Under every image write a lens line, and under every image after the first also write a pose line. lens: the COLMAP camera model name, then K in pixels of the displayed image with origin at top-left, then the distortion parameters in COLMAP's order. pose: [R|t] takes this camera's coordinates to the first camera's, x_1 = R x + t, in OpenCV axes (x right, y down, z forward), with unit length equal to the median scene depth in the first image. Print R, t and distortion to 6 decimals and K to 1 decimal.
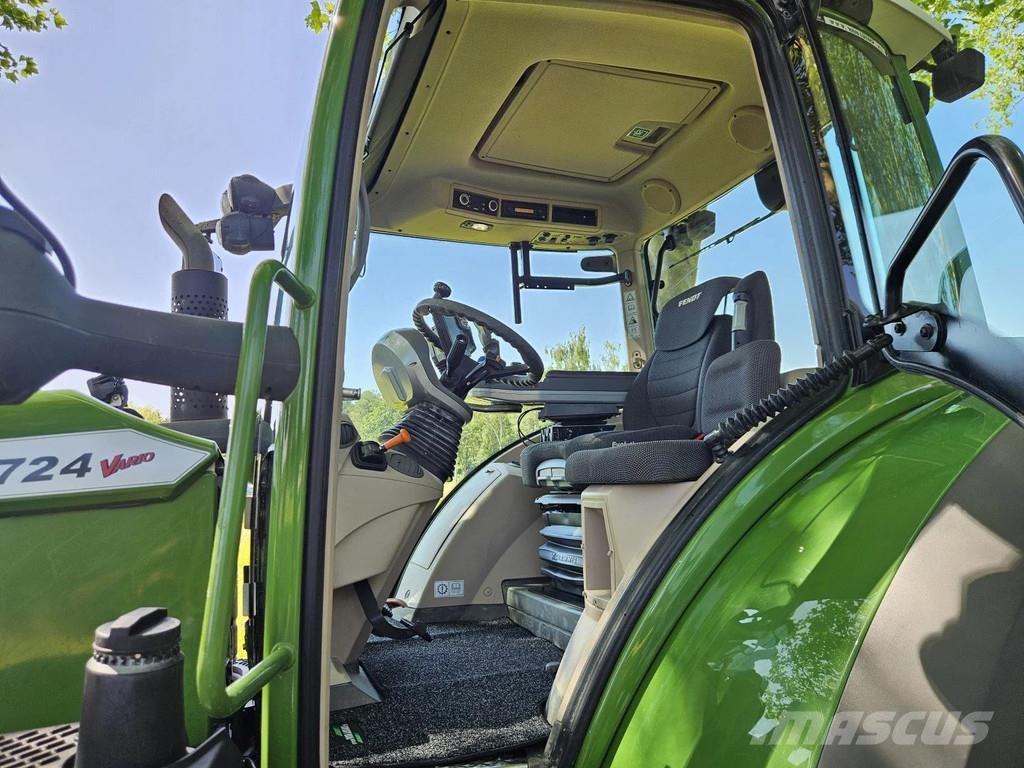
lens RADIAL K [[708.6, 0, 499.1], [0, 708.6, 384.3], [0, 0, 1]] dist [0.072478, -0.049163]
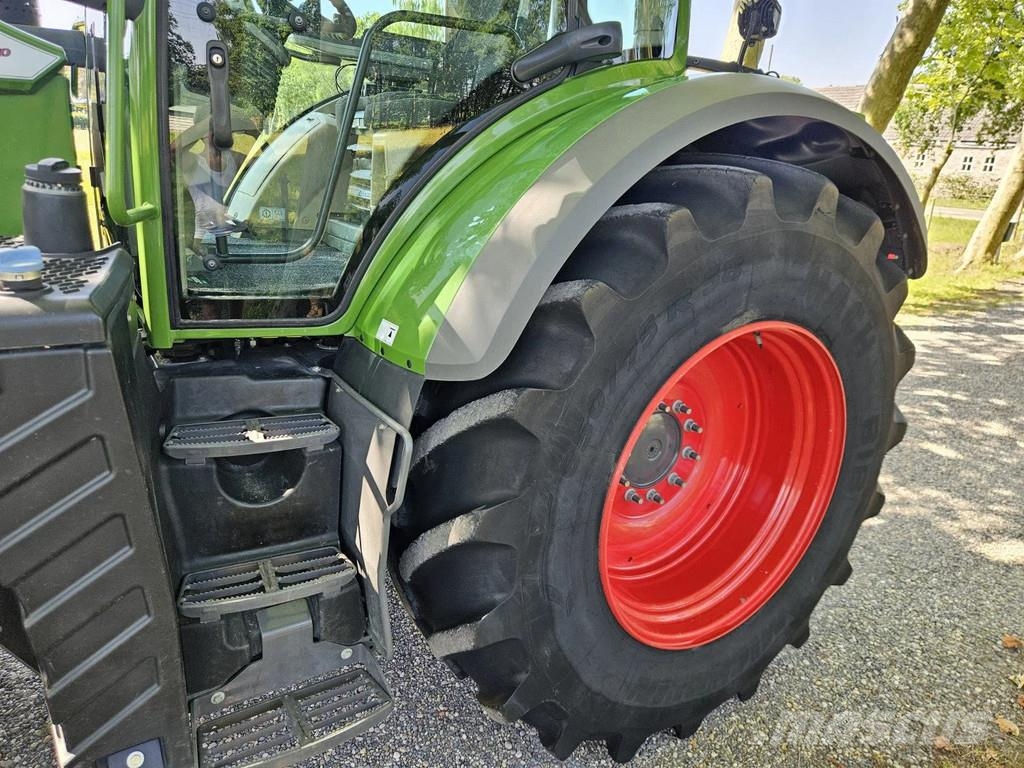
lens RADIAL K [[708.6, 0, 499.1], [0, 708.6, 384.3], [0, 0, 1]] dist [0.072478, -0.049163]
pose [[0.970947, 0.040751, 0.235799, 0.040388], [-0.136814, 0.902988, 0.407301, -0.005107], [-0.196326, -0.427728, 0.882329, -0.385339]]
